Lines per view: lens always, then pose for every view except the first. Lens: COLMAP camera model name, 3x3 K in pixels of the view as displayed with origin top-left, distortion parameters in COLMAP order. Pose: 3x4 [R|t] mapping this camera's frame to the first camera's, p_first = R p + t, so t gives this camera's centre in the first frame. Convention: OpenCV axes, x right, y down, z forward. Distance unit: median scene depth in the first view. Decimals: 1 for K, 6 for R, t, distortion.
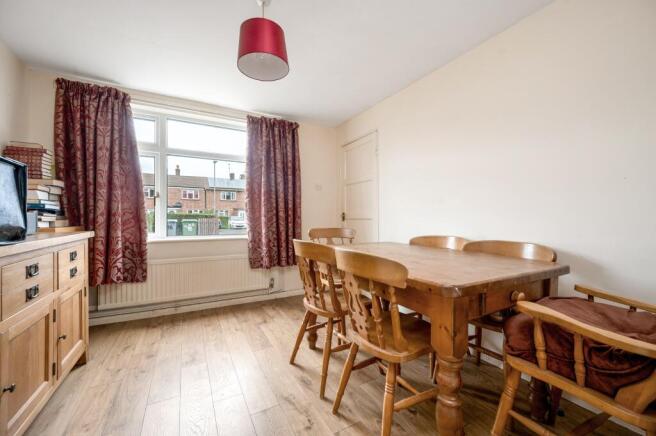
lens RADIAL K [[260.8, 0, 329.0], [0, 260.8, 215.5], [0, 0, 1]] dist [0.002103, -0.000077]
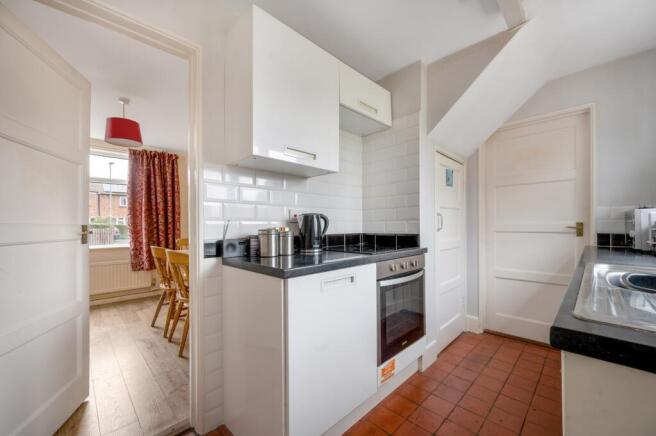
lens RADIAL K [[260.8, 0, 327.8], [0, 260.8, 223.6], [0, 0, 1]] dist [0.002103, -0.000077]
pose [[0.960484, 0.000608, 0.278336, 0.244004], [-0.003529, 0.999944, 0.009995, -0.039090], [-0.278314, -0.010582, 0.960432, -0.447356]]
